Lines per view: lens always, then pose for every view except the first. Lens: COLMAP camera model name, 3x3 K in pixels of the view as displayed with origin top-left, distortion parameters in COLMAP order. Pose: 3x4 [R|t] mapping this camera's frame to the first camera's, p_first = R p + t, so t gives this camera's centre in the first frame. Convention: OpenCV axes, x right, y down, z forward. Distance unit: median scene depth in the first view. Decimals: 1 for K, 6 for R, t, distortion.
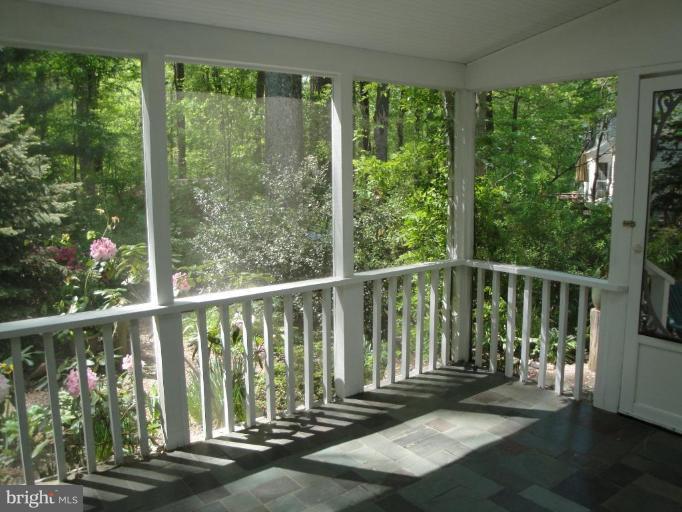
lens RADIAL K [[557.5, 0, 341.0], [0, 557.5, 256.0], [0, 0, 1]] dist [-0.169976, 0.145687]
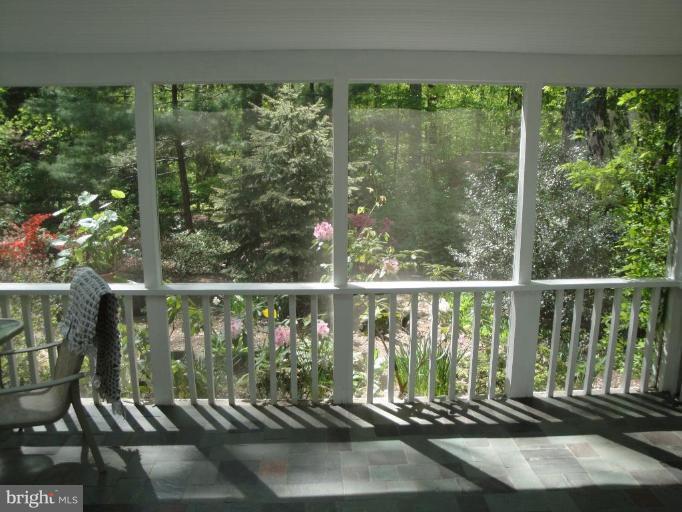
lens RADIAL K [[557.5, 0, 341.0], [0, 557.5, 256.0], [0, 0, 1]] dist [-0.169976, 0.145687]
pose [[0.824726, 0.125299, -0.551477, 0.311243], [-0.093218, 0.991928, 0.085965, -0.074026], [0.557796, -0.019490, 0.829749, -0.018105]]
